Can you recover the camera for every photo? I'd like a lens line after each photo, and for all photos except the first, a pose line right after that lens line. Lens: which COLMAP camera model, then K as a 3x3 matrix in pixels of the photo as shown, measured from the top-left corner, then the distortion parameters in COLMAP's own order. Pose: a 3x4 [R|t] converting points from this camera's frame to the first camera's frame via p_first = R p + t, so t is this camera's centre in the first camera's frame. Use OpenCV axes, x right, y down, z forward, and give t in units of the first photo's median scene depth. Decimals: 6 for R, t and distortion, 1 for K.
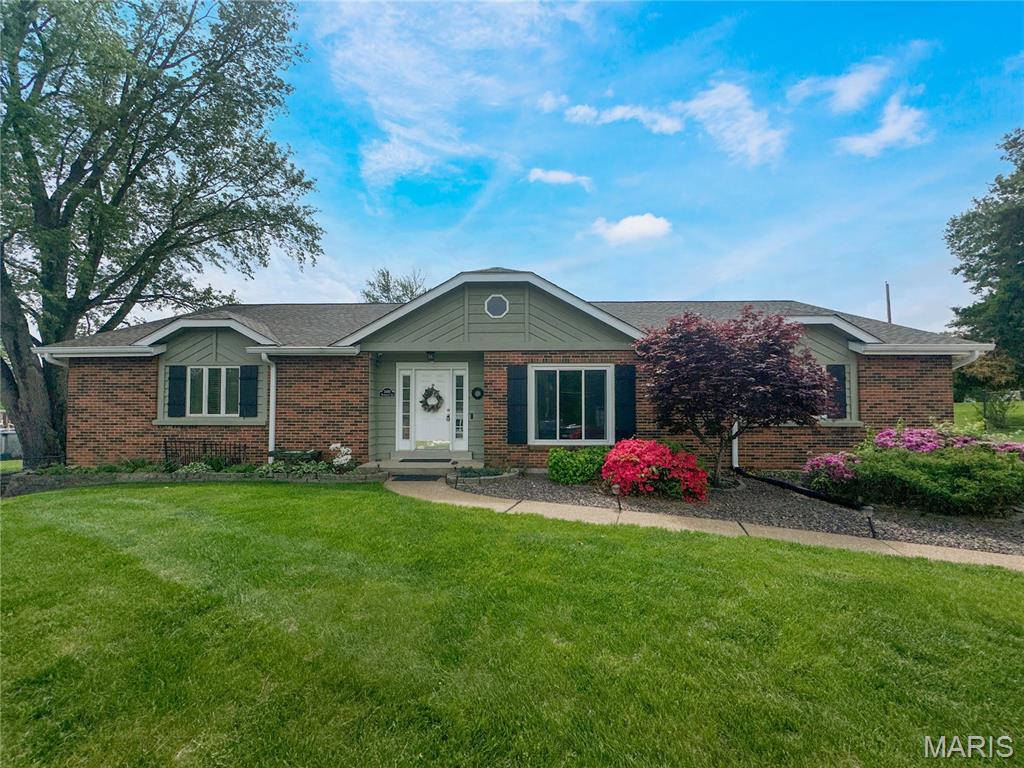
lens RADIAL K [[438.9, 0, 512.0], [0, 438.9, 384.0], [0, 0, 1]] dist [0.000146, 0.000144]
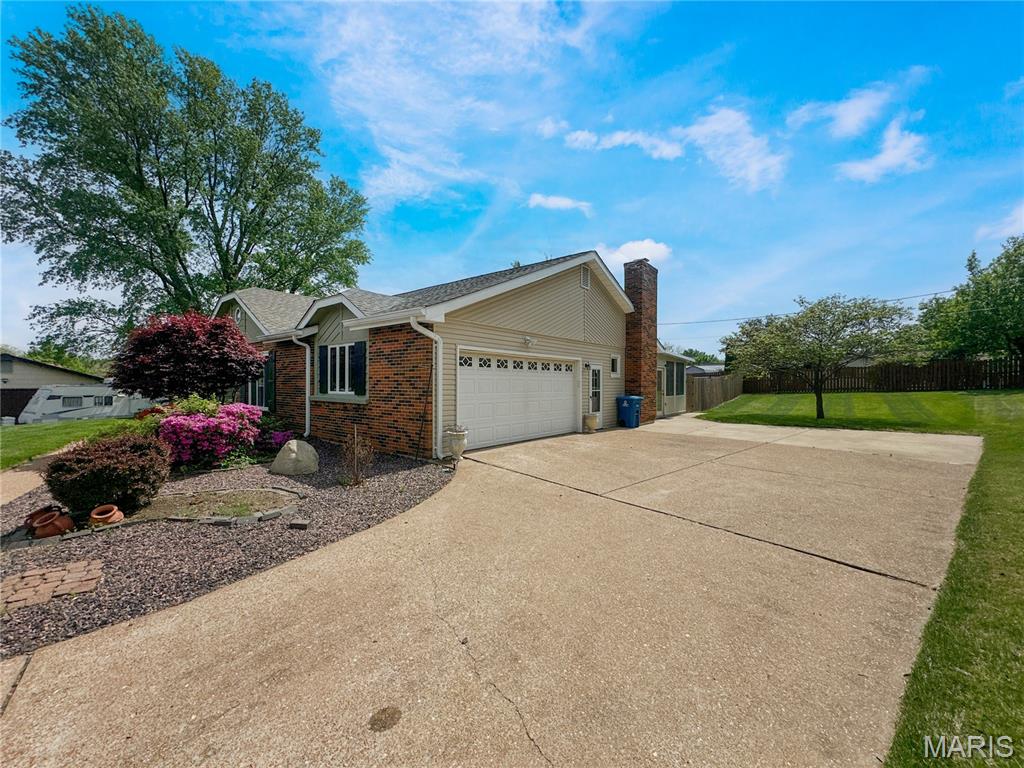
lens RADIAL K [[429.7, 0, 512.0], [0, 429.7, 384.0], [0, 0, 1]] dist [-0.000059, -0.000005]
pose [[0.783069, 0.002120, -0.621932, 1.510710], [0.037407, 0.998023, 0.050502, 0.015048], [0.620809, -0.062811, 0.781441, 0.420184]]
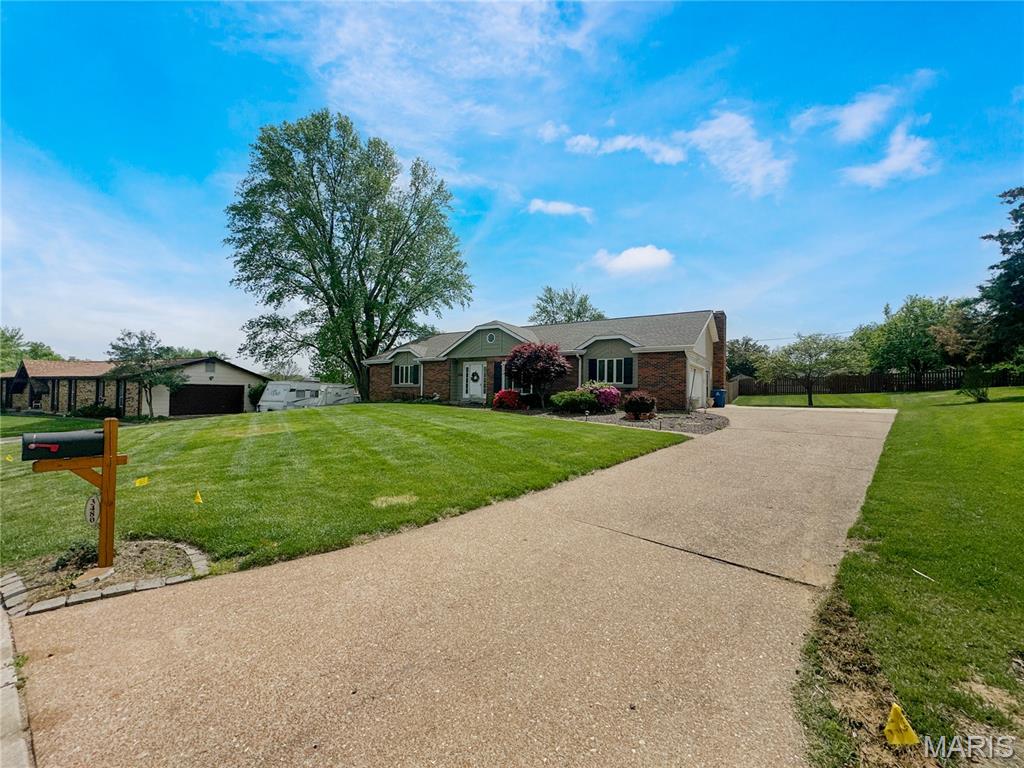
lens RADIAL K [[438.9, 0, 512.0], [0, 438.9, 384.0], [0, 0, 1]] dist [0.000146, 0.000144]
pose [[0.853438, -0.001970, -0.521191, 1.251658], [0.022123, 0.999228, 0.032450, 0.000155], [0.520725, -0.039224, 0.852823, -0.952889]]
